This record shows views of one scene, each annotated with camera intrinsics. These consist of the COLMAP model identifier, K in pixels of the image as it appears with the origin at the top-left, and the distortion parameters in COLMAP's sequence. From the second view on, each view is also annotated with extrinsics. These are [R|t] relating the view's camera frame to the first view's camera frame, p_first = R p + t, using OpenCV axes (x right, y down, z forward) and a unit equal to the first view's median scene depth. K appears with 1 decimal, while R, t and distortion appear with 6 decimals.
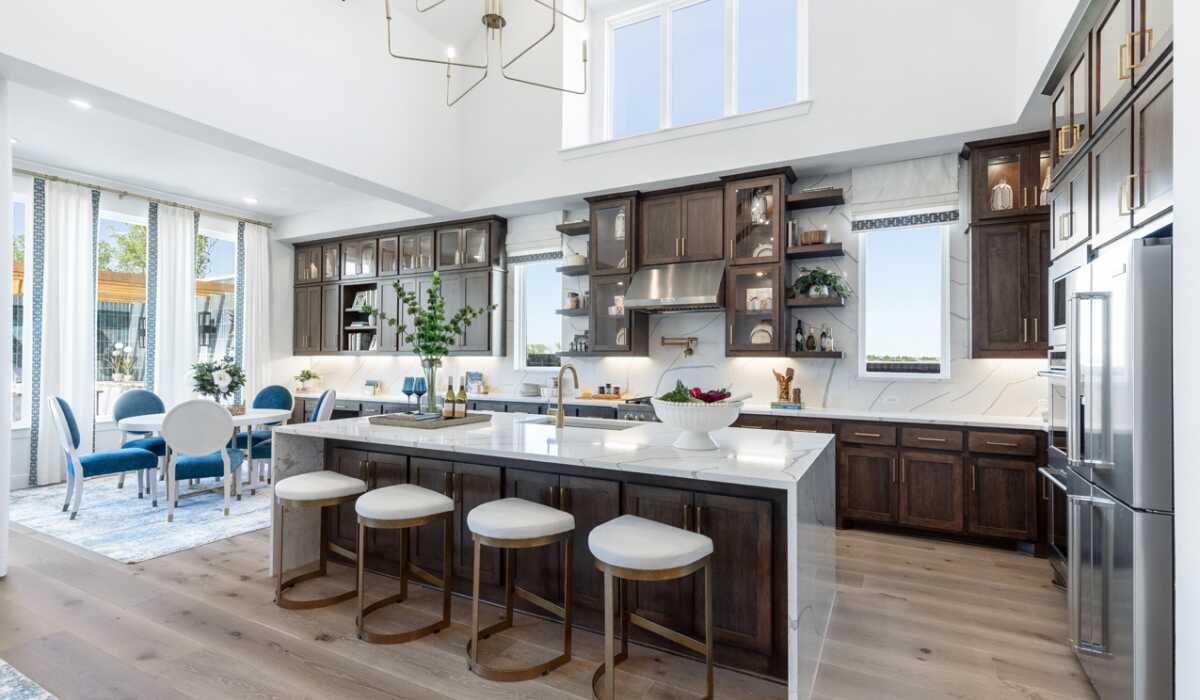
lens RADIAL K [[547.9, 0, 605.9], [0, 547.9, 352.2], [0, 0, 1]] dist [0.012699, -0.000094]
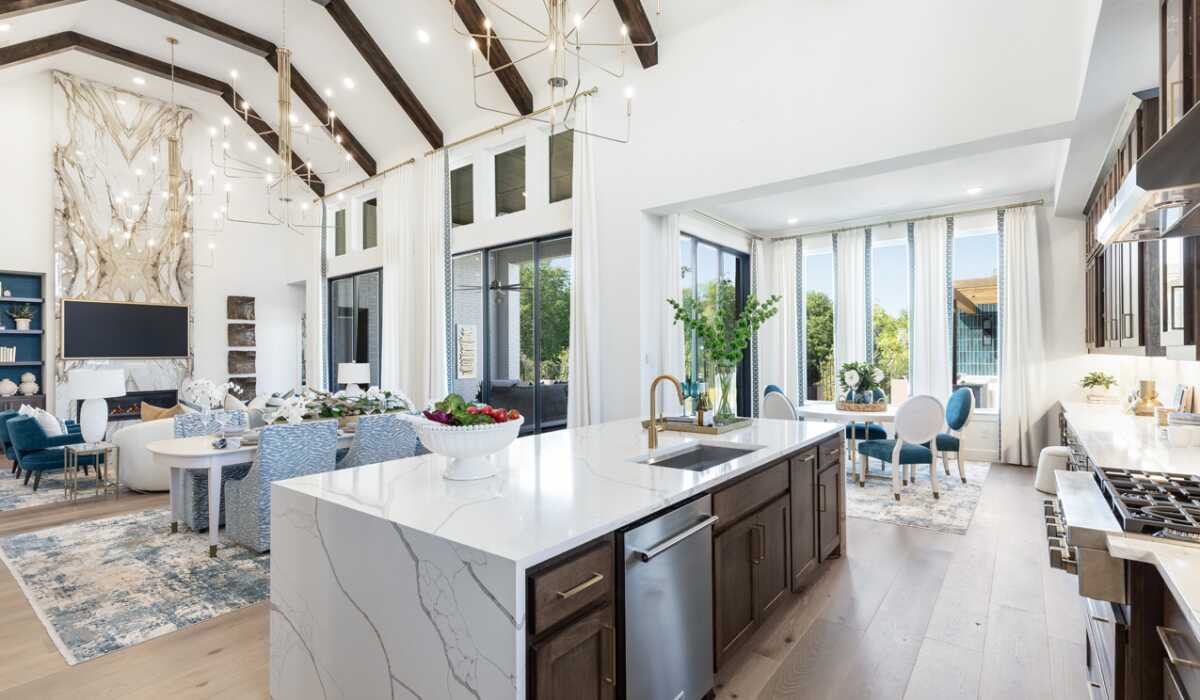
lens RADIAL K [[540.7, 0, 591.0], [0, 540.7, 349.0], [0, 0, 1]] dist [0.003940, -0.000049]
pose [[-0.178594, -0.015391, -0.983802, 0.451451], [0.022512, 0.999552, -0.019724, -0.000825], [0.983665, -0.025670, -0.178168, 0.605951]]
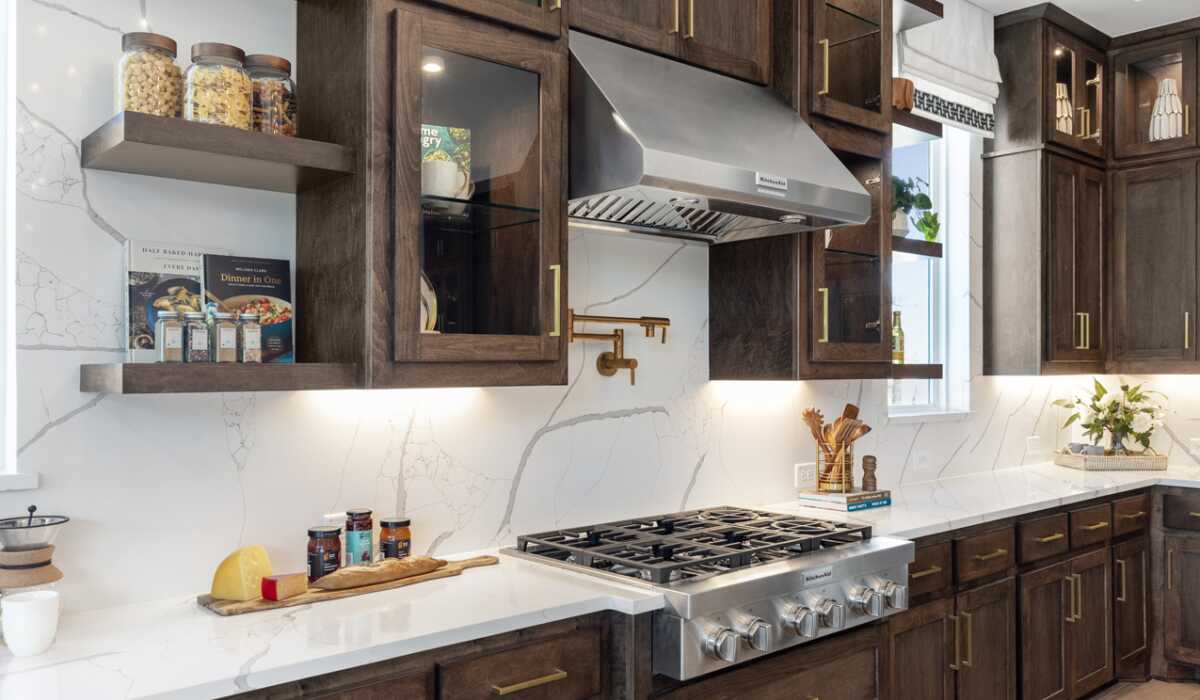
lens RADIAL K [[944.6, 0, 602.5], [0, 944.6, 362.1], [0, 0, 1]] dist [-0.000907, 0.001049]
pose [[0.358348, -0.003562, 0.933581, -0.313494], [-0.007245, 0.999952, 0.006596, -0.004777], [-0.933560, -0.009128, 0.358305, 0.777606]]
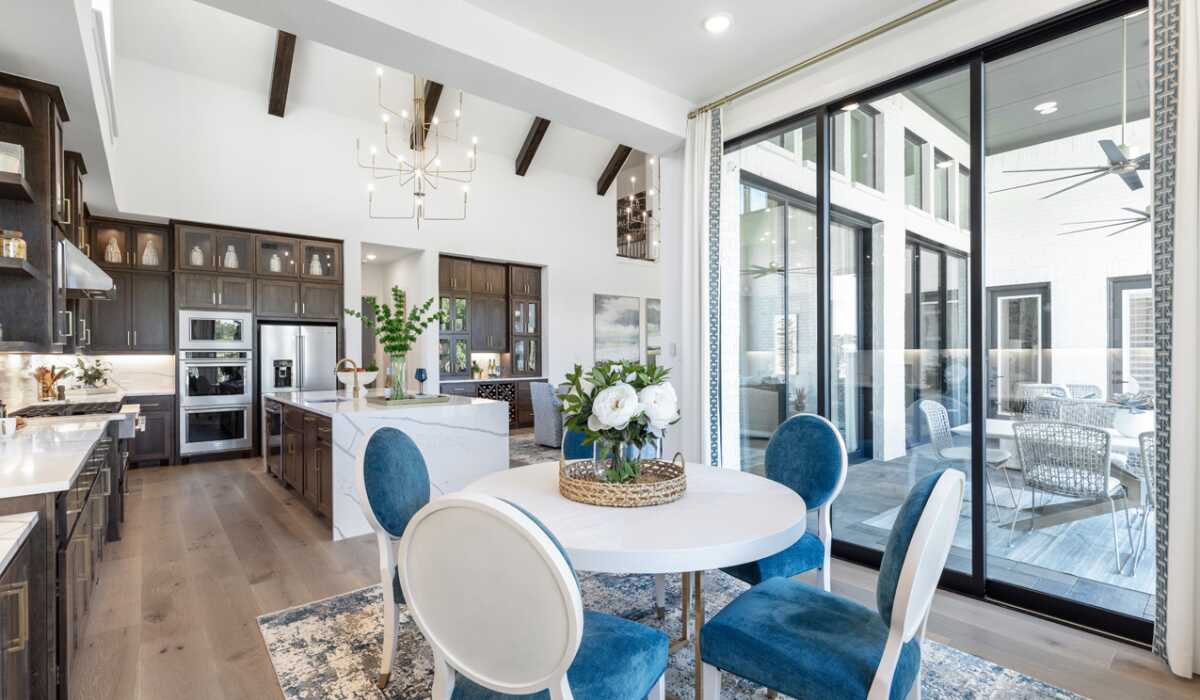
lens RADIAL K [[537.5, 0, 605.0], [0, 537.5, 355.8], [0, 0, 1]] dist [-0.001467, -0.000950]
pose [[-0.927949, 0.000497, 0.372707, -0.788520], [-0.002413, 0.999970, -0.007341, 0.014491], [-0.372699, -0.007711, -0.927920, 1.283896]]
